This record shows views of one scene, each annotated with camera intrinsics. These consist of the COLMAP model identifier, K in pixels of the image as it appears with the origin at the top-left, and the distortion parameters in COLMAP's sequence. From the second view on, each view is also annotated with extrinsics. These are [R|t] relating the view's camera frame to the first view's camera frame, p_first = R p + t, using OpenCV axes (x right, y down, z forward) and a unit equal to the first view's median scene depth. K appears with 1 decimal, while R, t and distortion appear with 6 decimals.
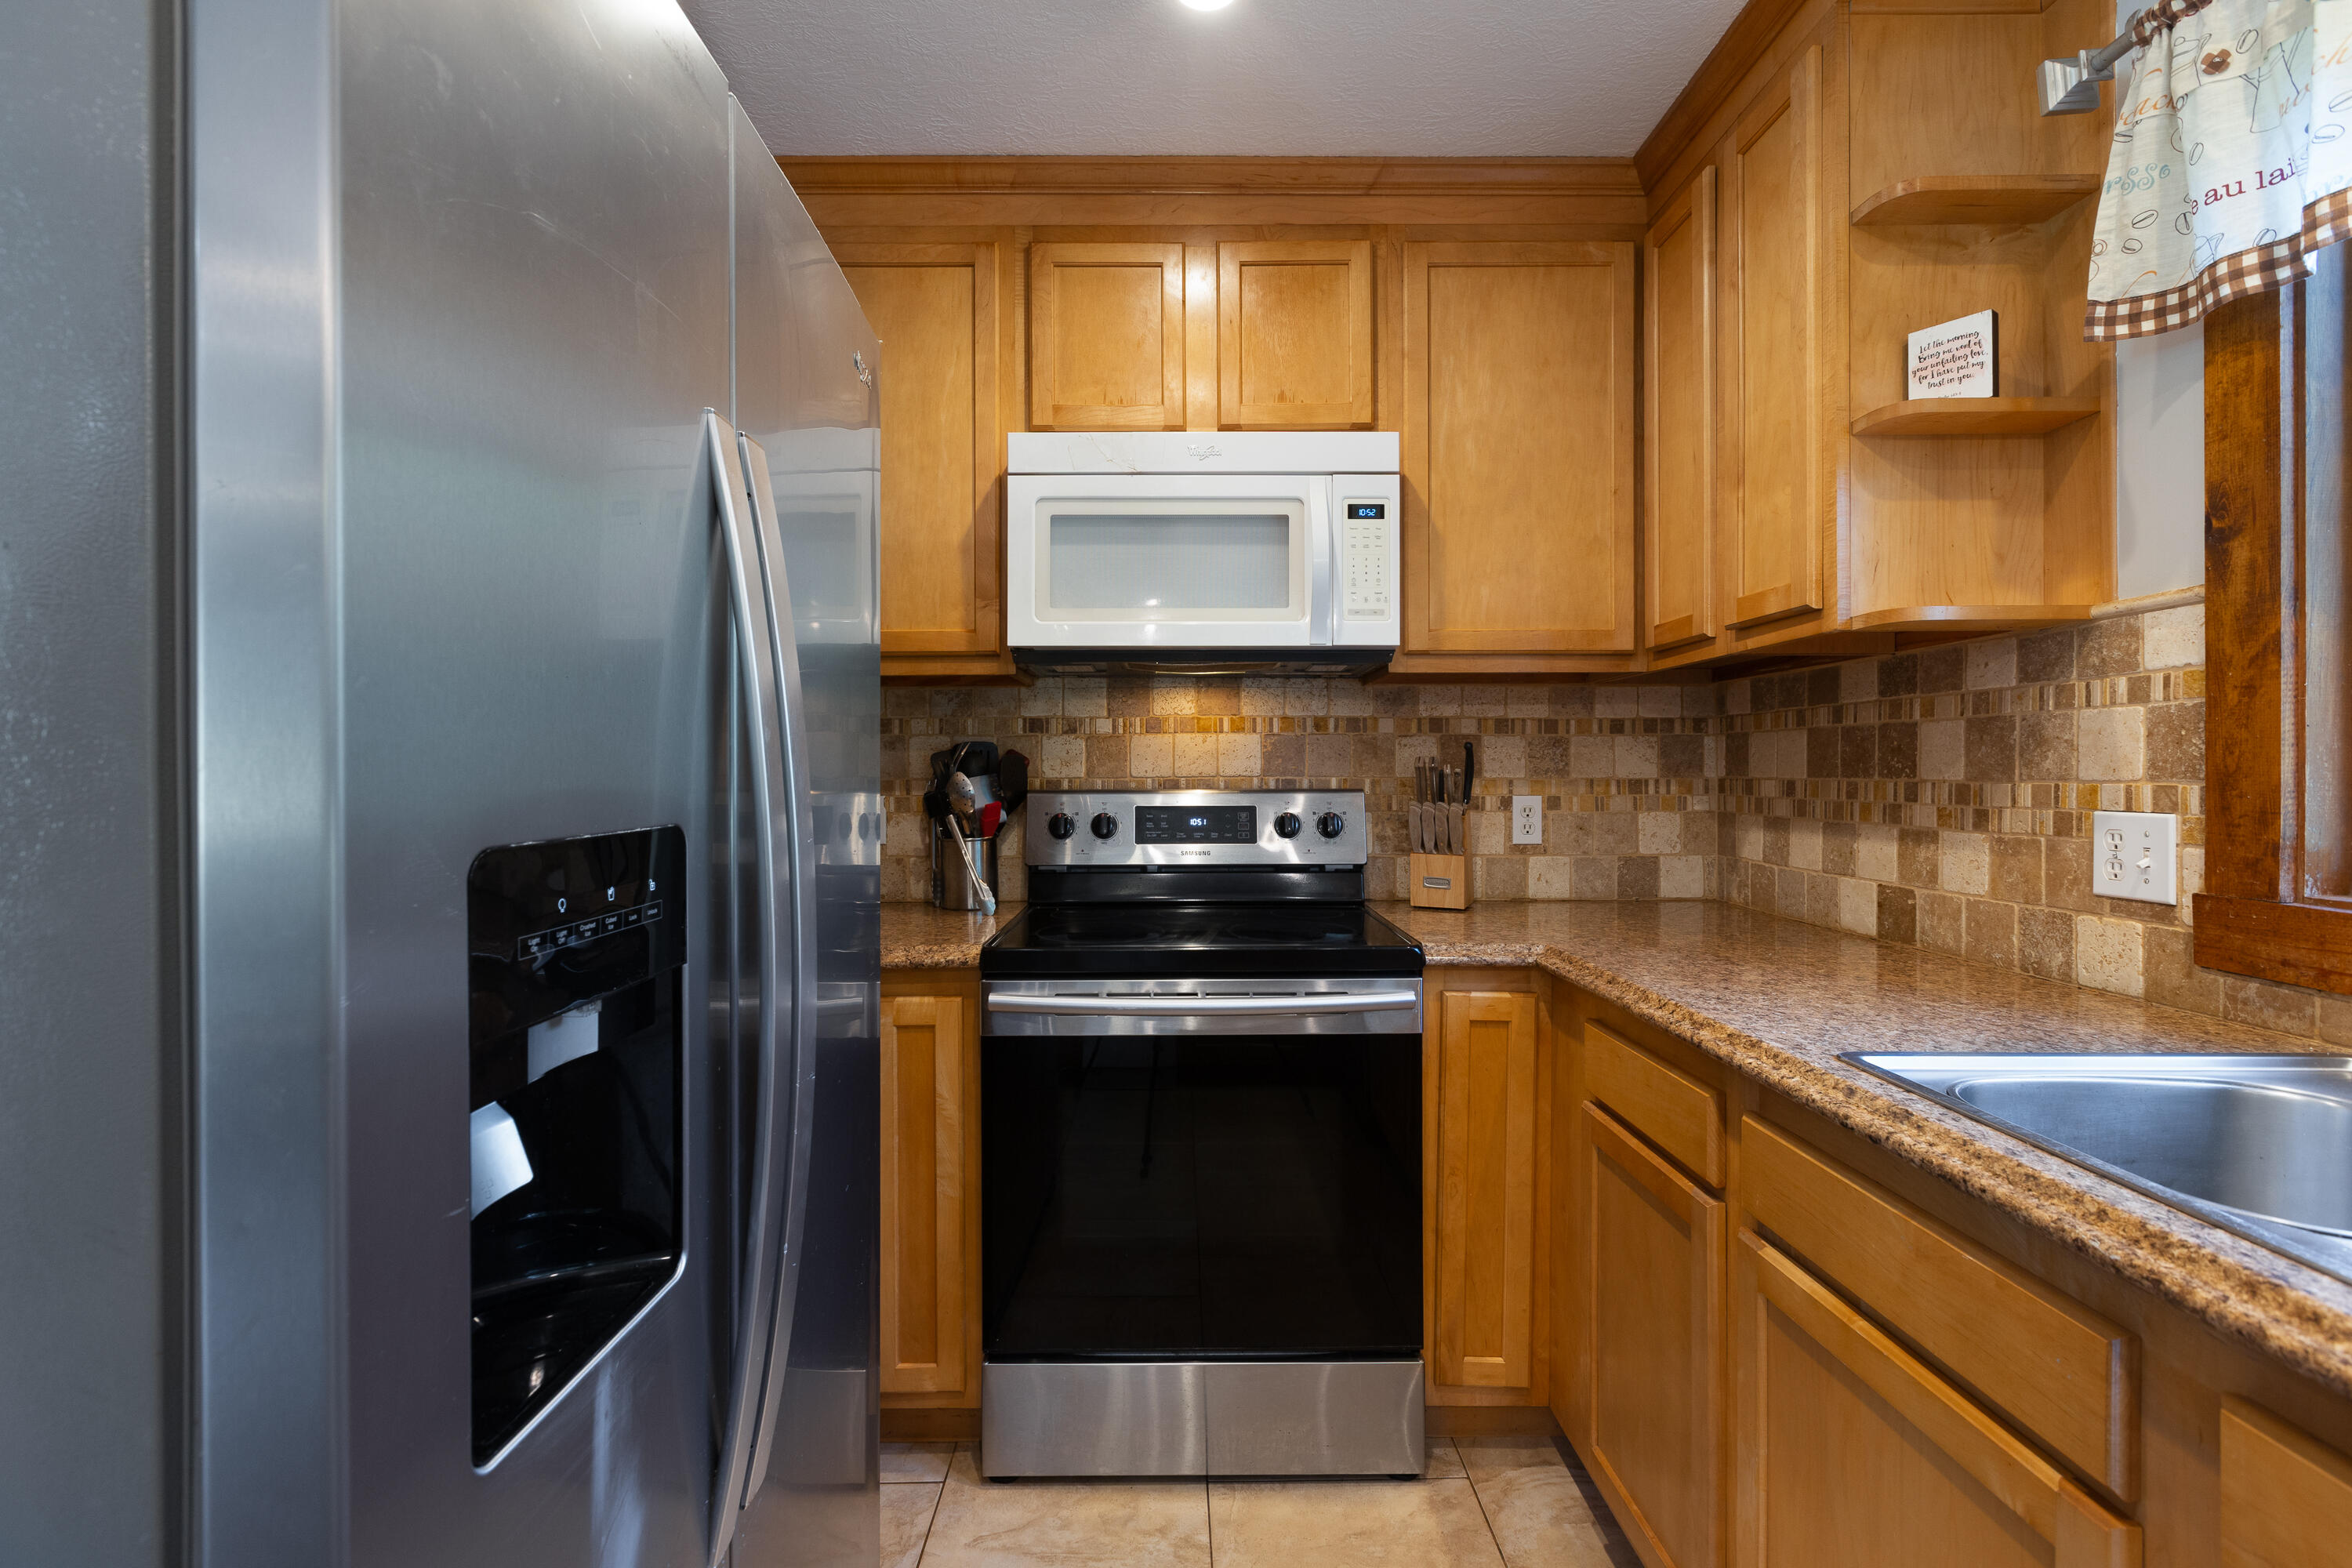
lens RADIAL K [[1040.1, 0, 1167.5], [0, 1040.1, 772.3], [0, 0, 1]] dist [-0.003436, 0.000473]
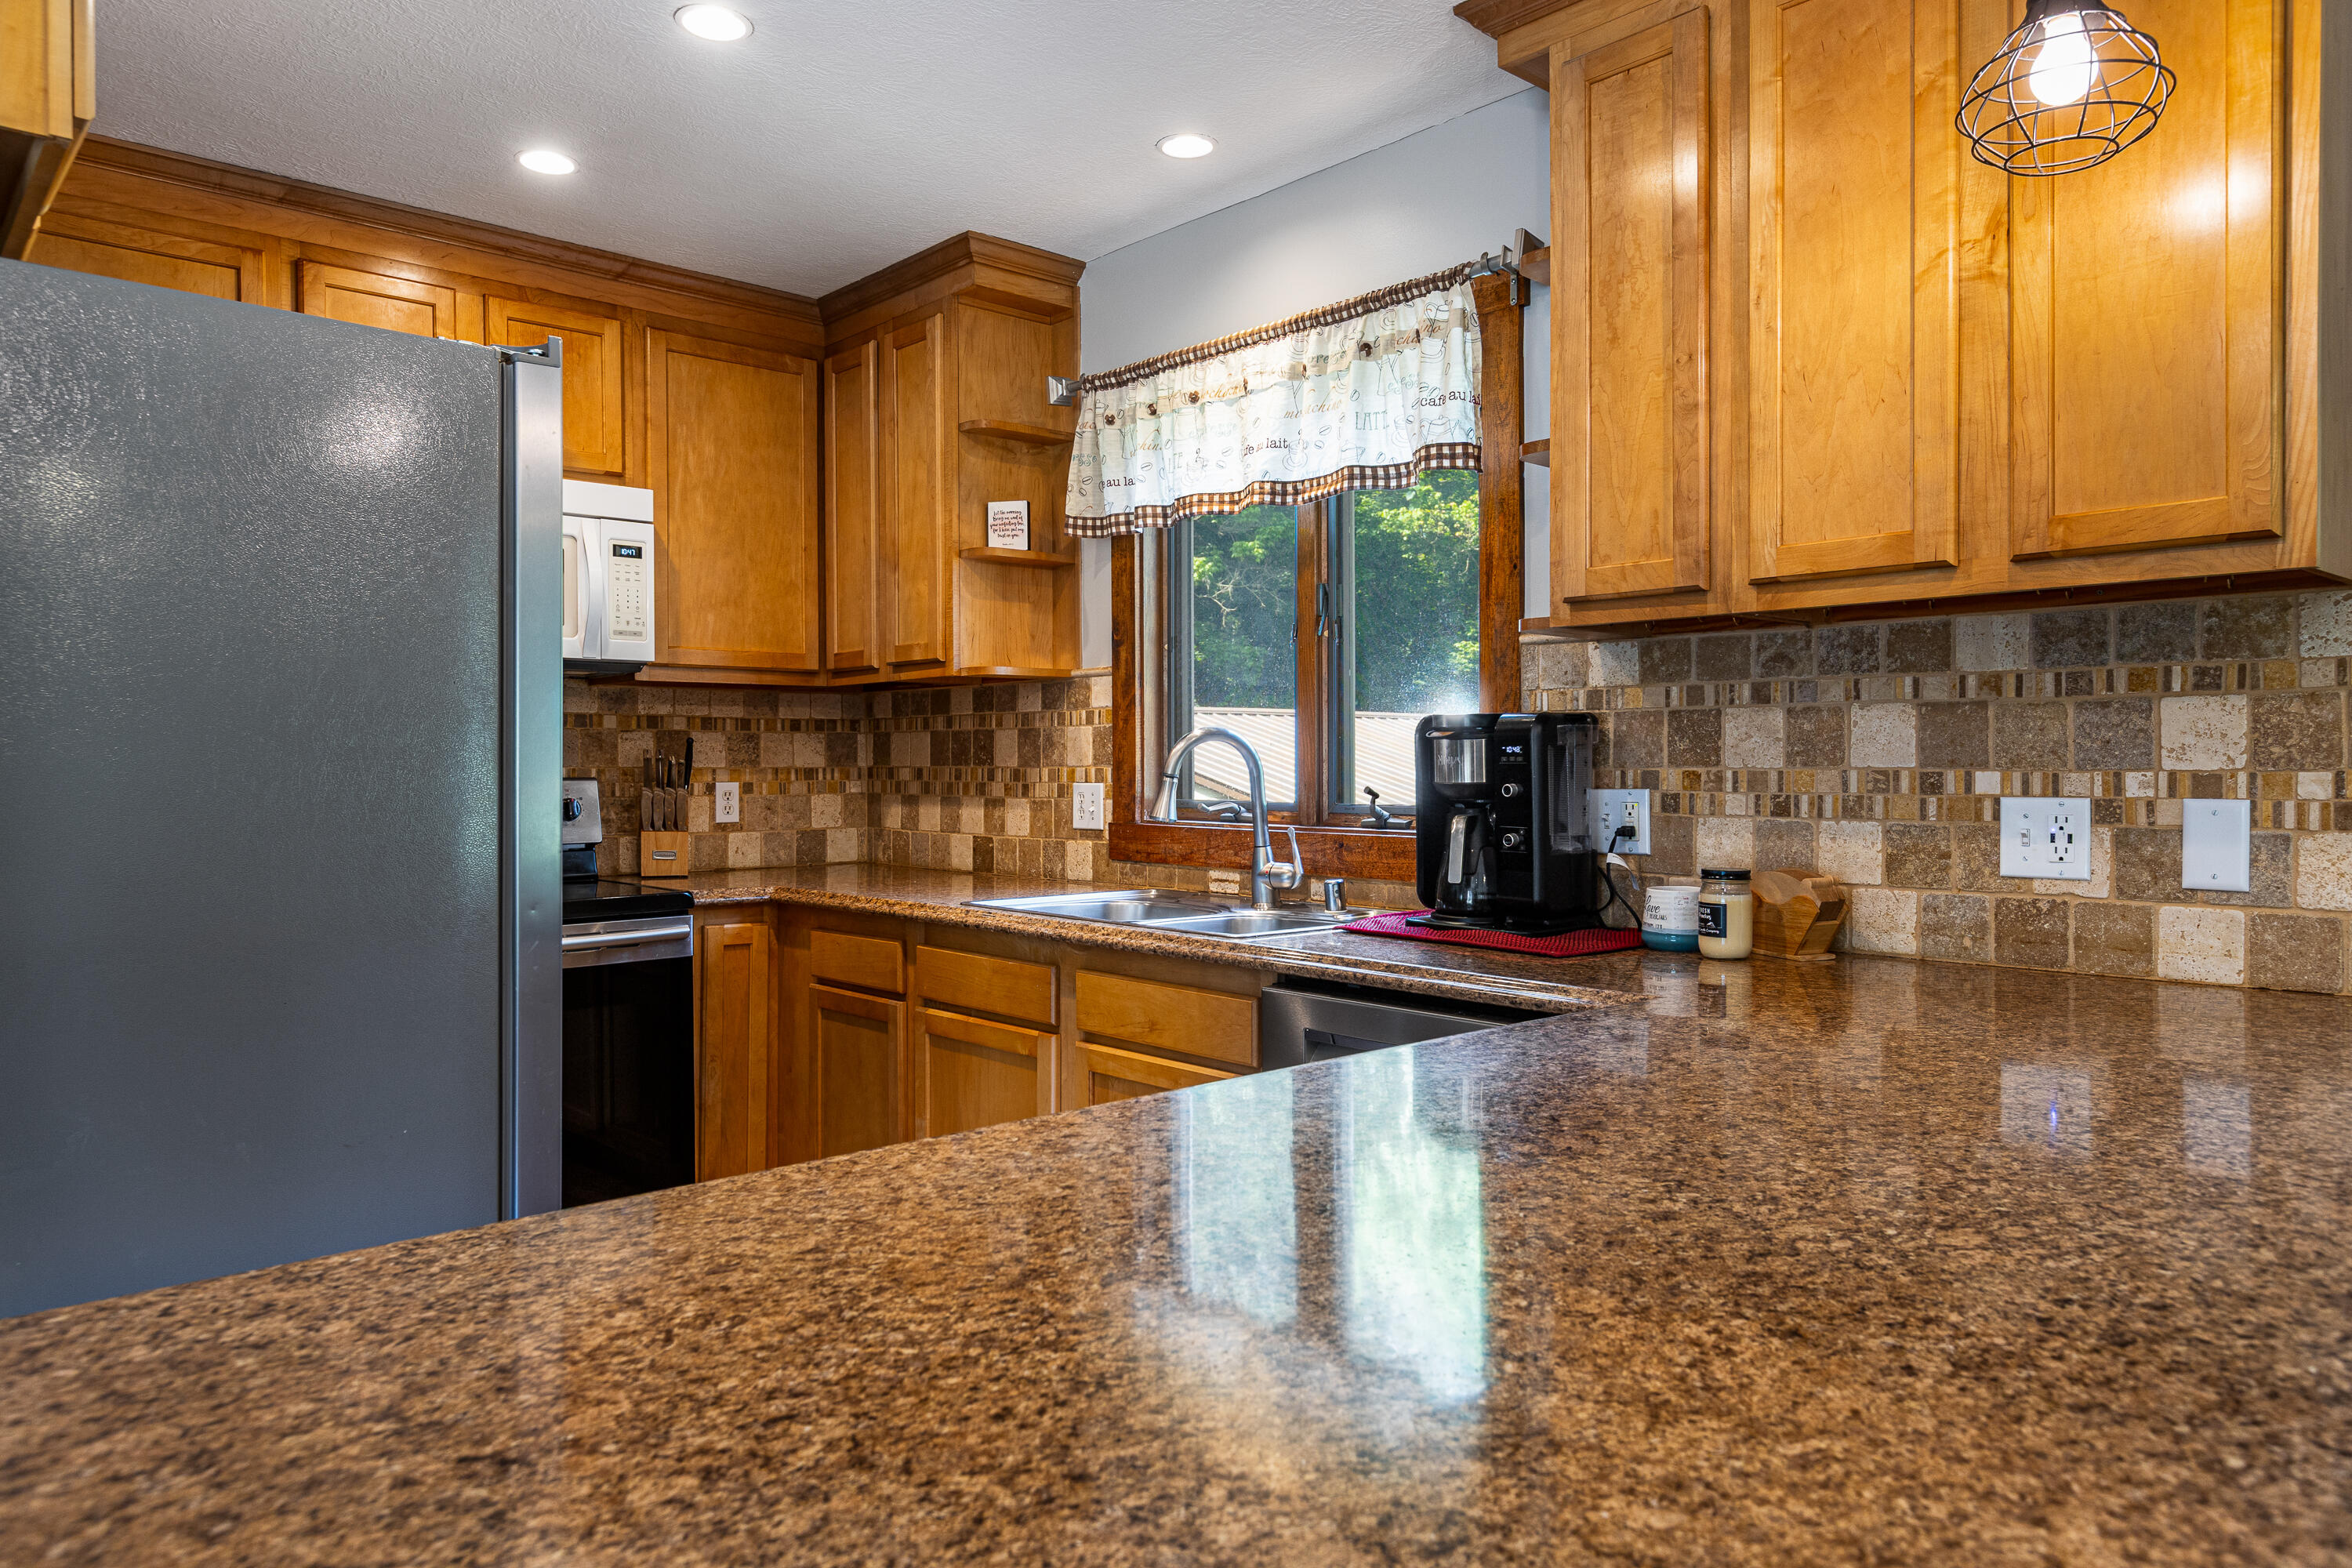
lens RADIAL K [[1527.2, 0, 1177.6], [0, 1527.2, 779.4], [0, 0, 1]] dist [0.014922, -0.001662]
pose [[0.736817, -0.009040, 0.676032, -0.622342], [0.002592, 0.999941, 0.010547, 0.002724], [-0.676088, -0.006019, 0.736797, -0.871983]]
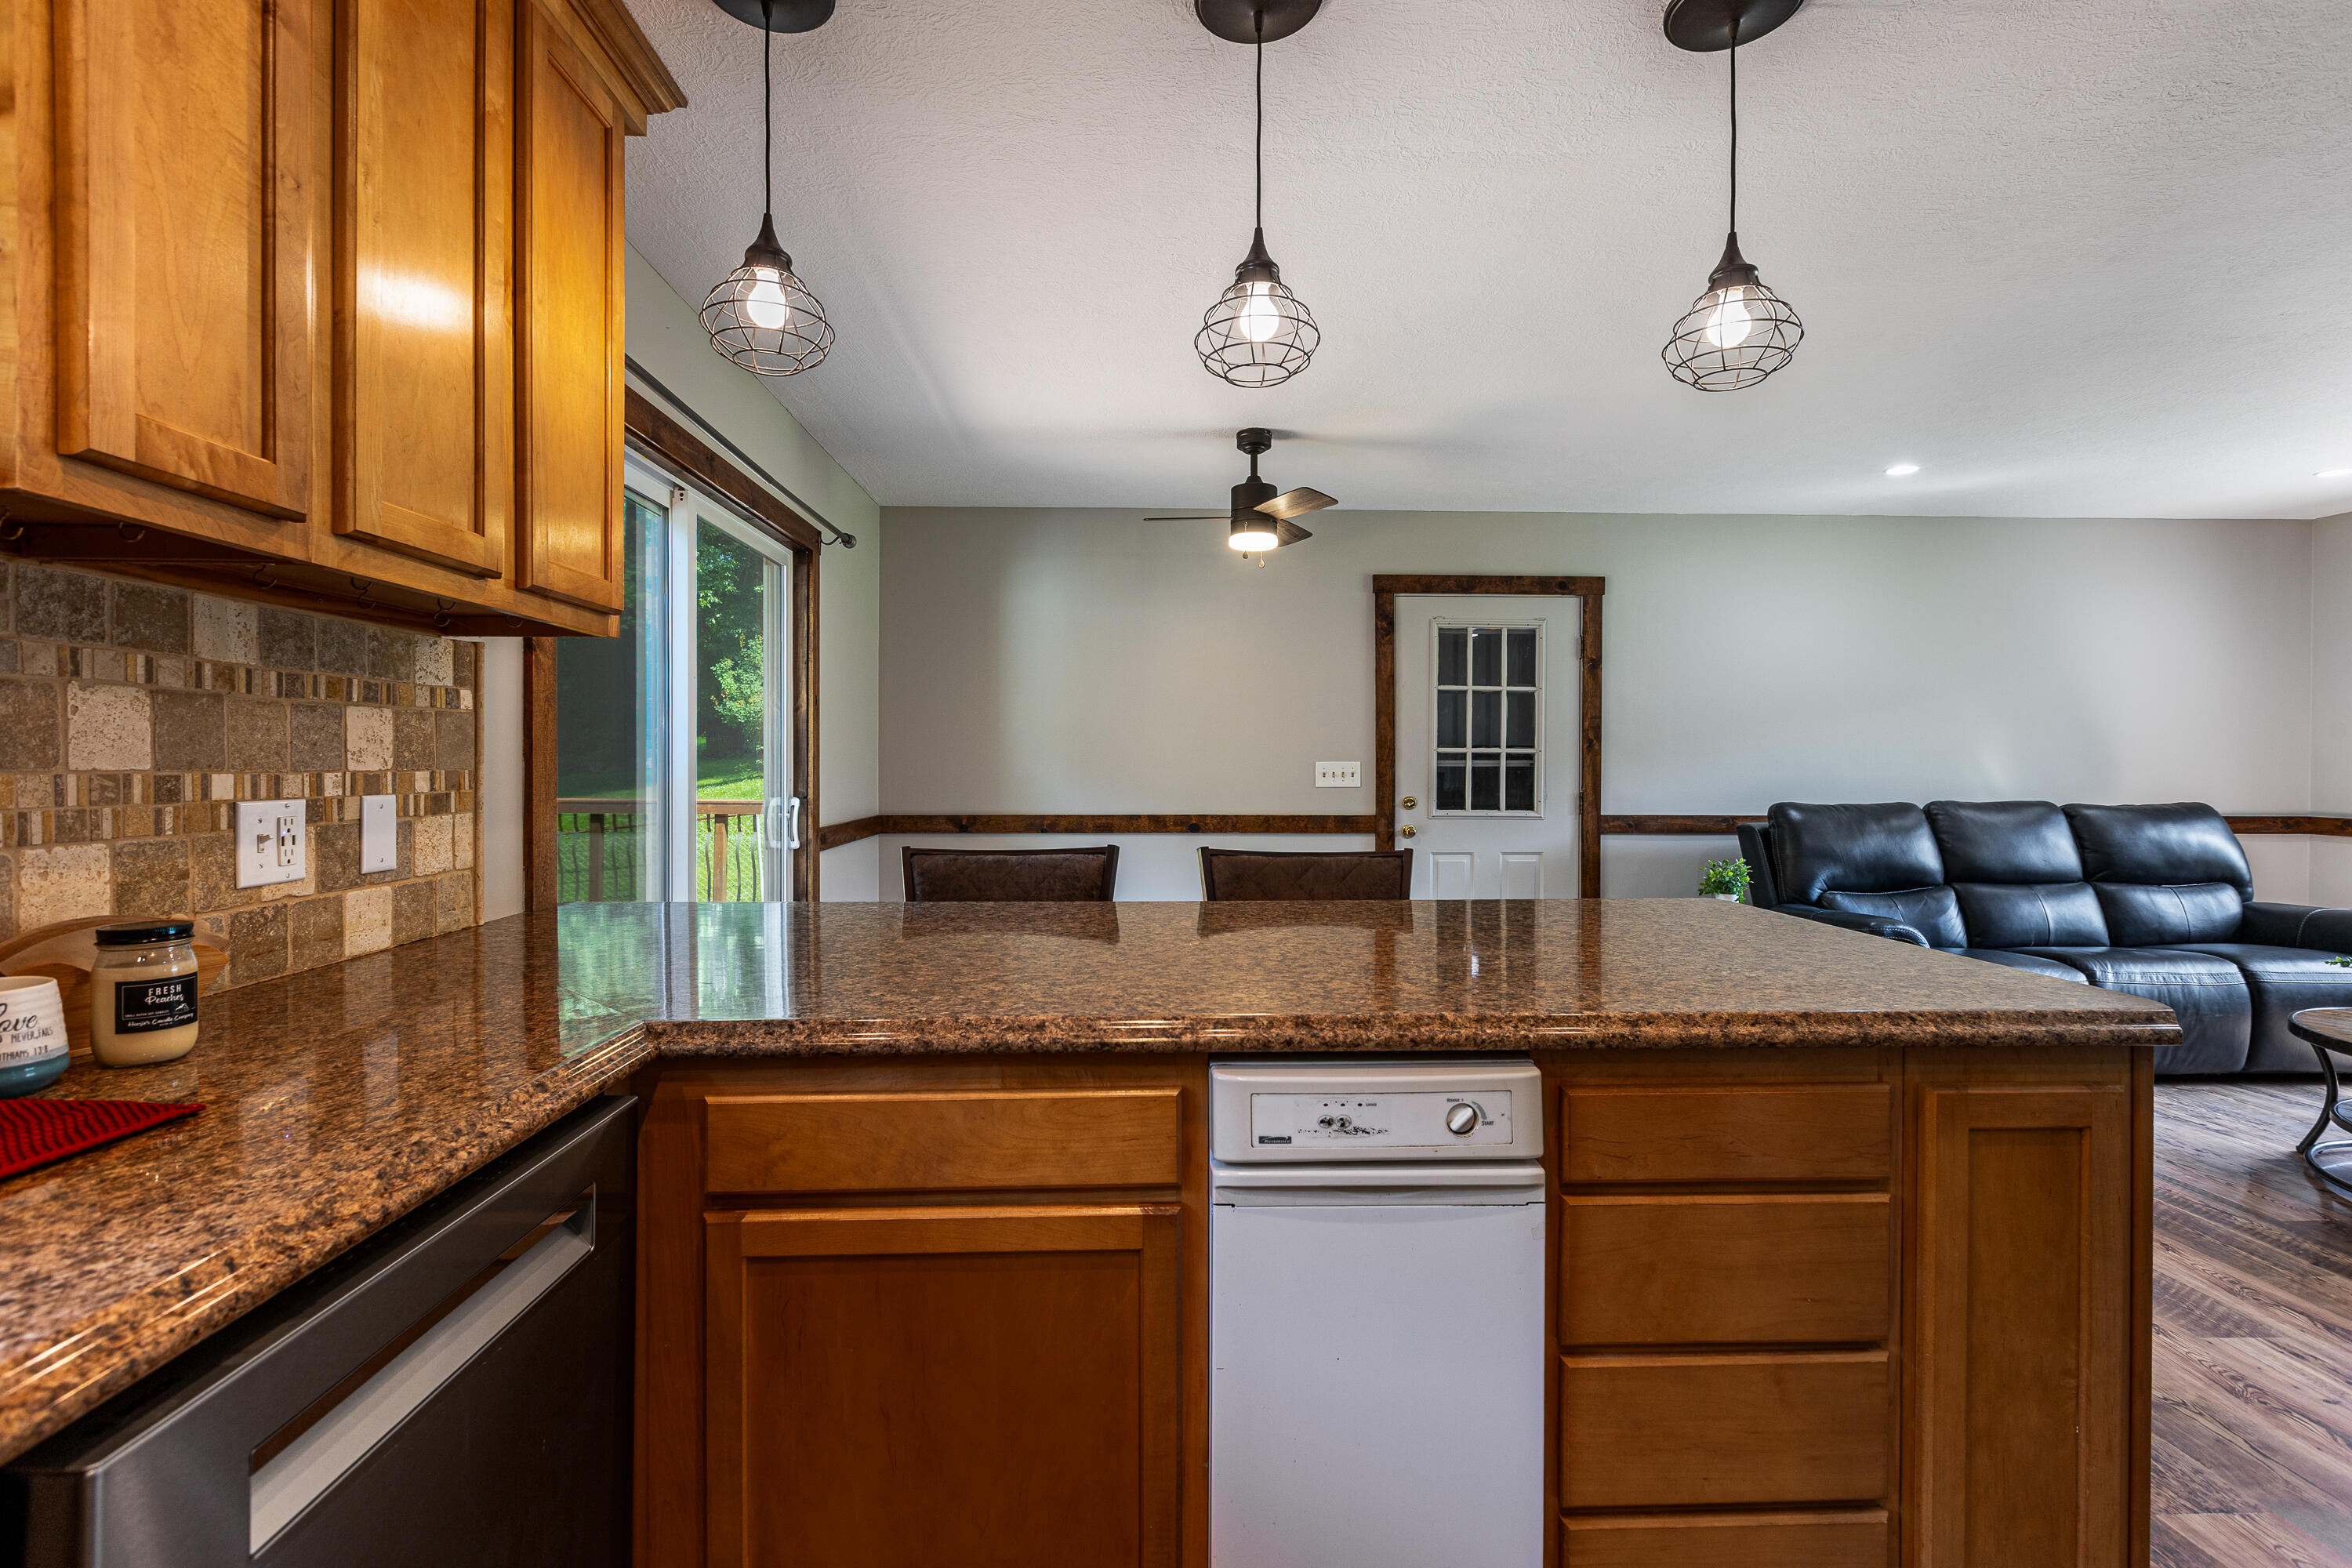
lens RADIAL K [[1040.1, 0, 1173.8], [0, 1040.1, 772.7], [0, 0, 1]] dist [-0.003436, 0.000473]
pose [[-0.998797, -0.002696, -0.048960, 0.042838], [-0.003142, 0.999954, 0.009051, 0.001260], [0.048933, 0.009194, -0.998760, 0.360839]]
